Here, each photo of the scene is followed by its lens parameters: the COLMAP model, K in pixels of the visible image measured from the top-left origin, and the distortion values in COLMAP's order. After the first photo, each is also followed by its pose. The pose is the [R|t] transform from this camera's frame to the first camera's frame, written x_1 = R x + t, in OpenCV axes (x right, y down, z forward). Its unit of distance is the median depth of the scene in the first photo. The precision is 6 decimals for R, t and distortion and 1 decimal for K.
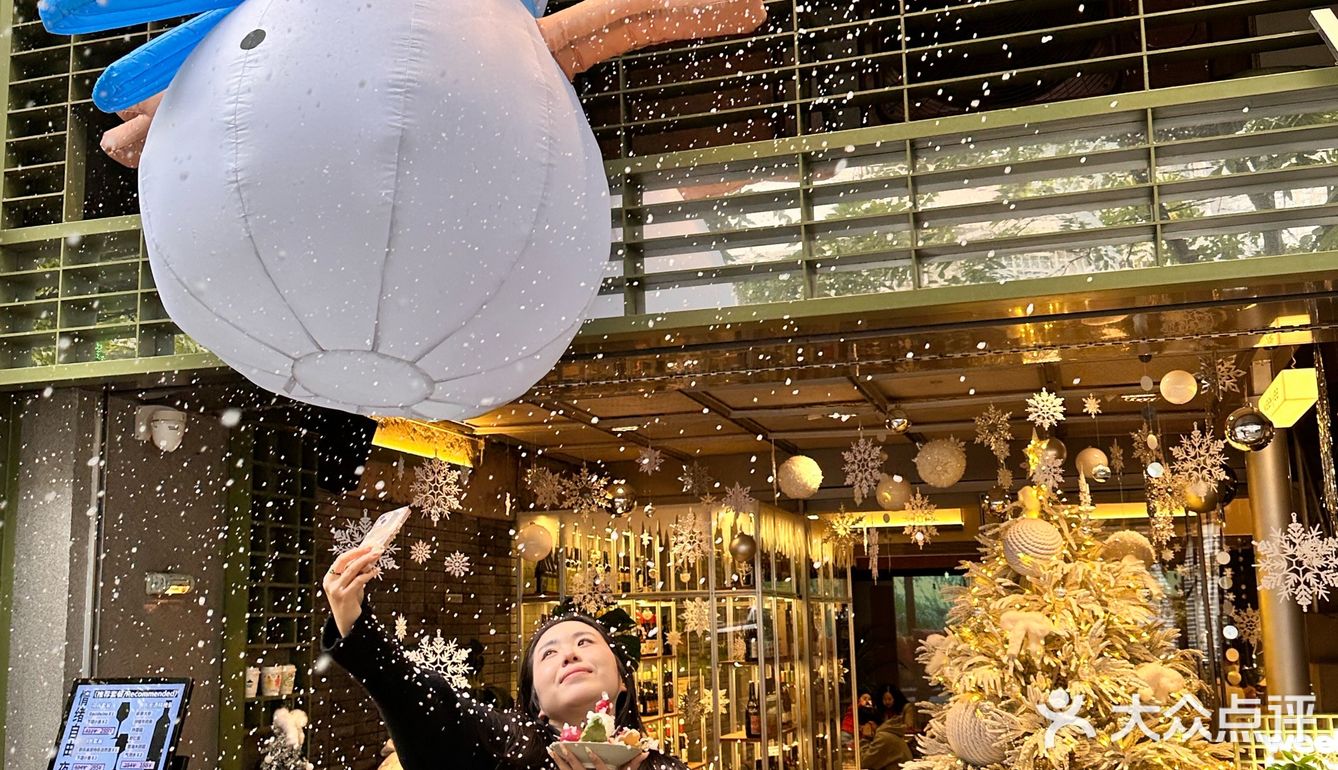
lens RADIAL K [[1356.6, 0, 669.0], [0, 1356.6, 385.0], [0, 0, 1]] dist [0.176060, -0.354394]
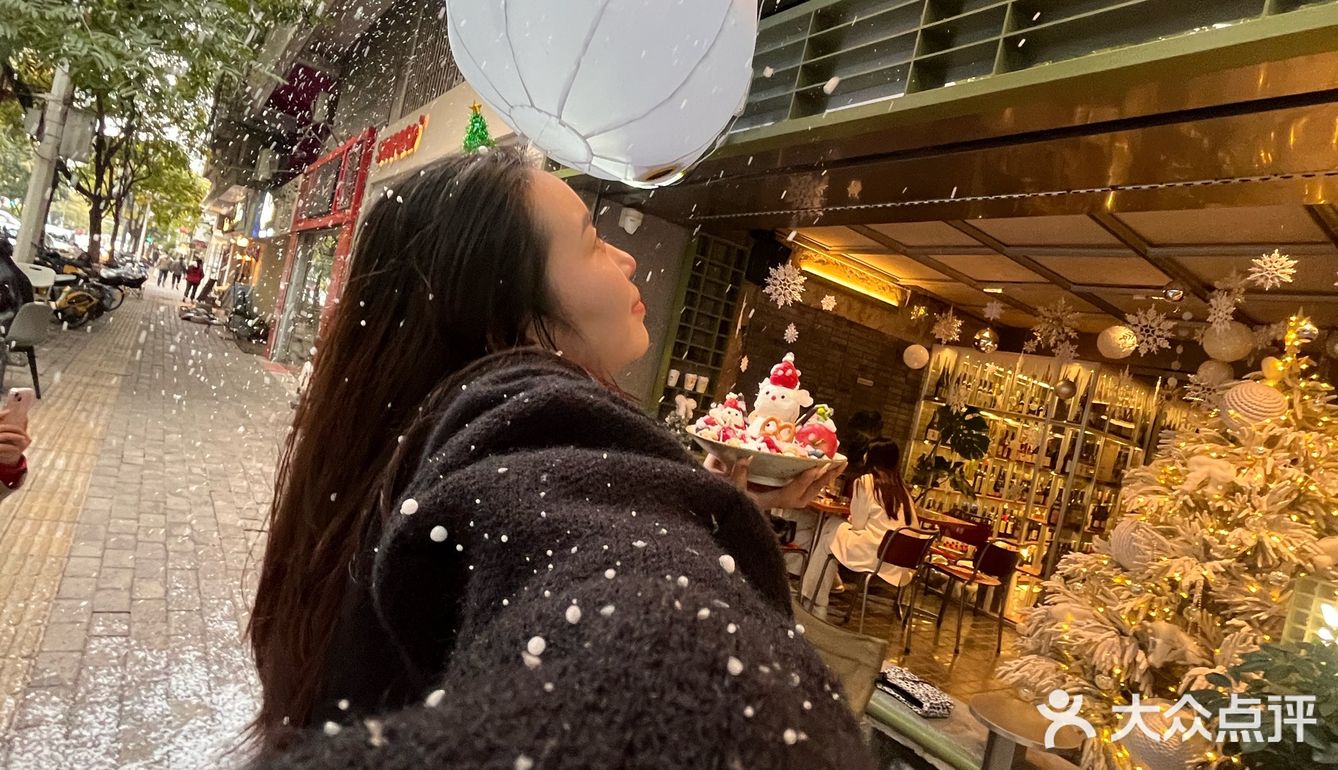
lens RADIAL K [[717.7, 0, 669.0], [0, 717.7, 385.0], [0, 0, 1]] dist [-0.003466, 0.000223]
pose [[0.764779, 0.211804, -0.608483, 0.262069], [-0.138185, 0.976365, 0.166180, 0.072072], [0.629300, -0.043008, 0.775972, 0.280894]]
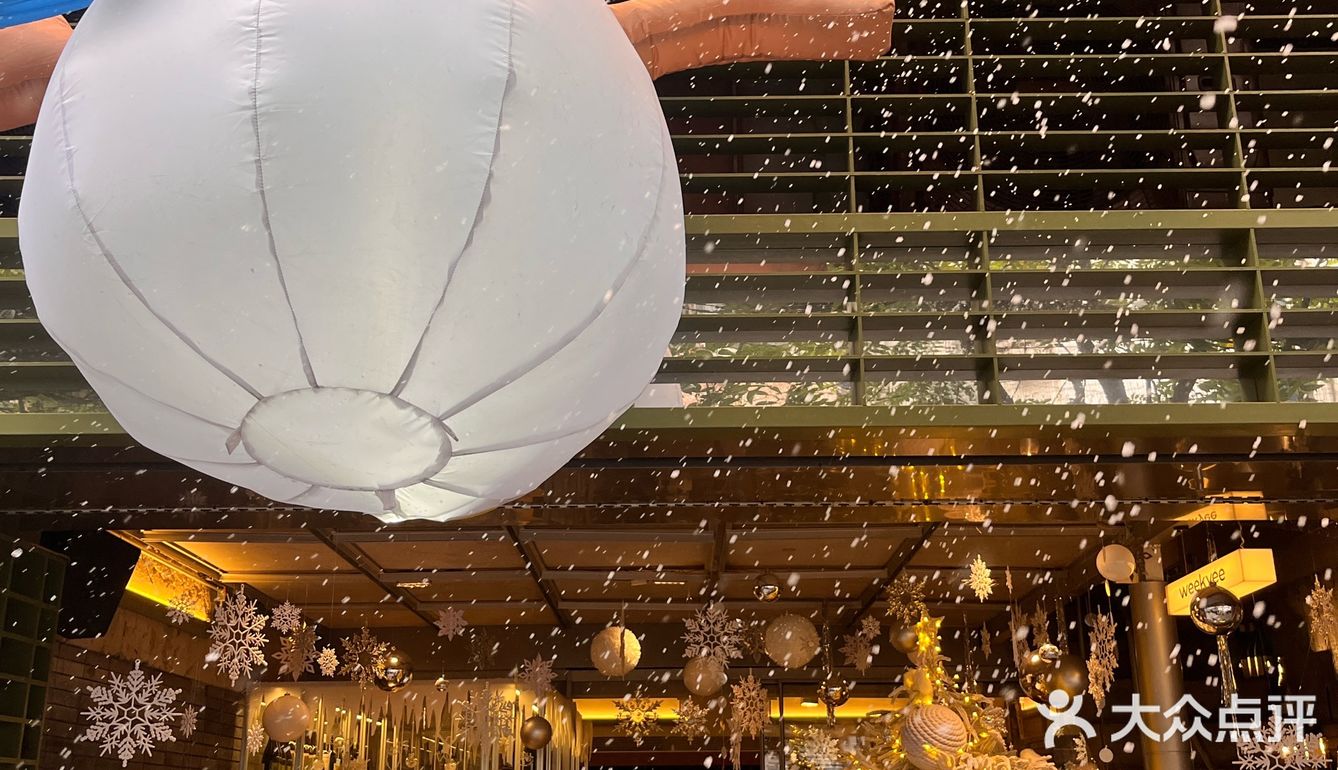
lens RADIAL K [[1330.1, 0, 669.0], [0, 1330.1, 385.0], [0, 0, 1]] dist [0.036991, -0.022121]
pose [[0.959217, 0.101781, 0.263711, -0.156660], [-0.062316, 0.986115, -0.153929, 0.038212], [-0.275716, 0.131218, 0.952241, 0.201367]]
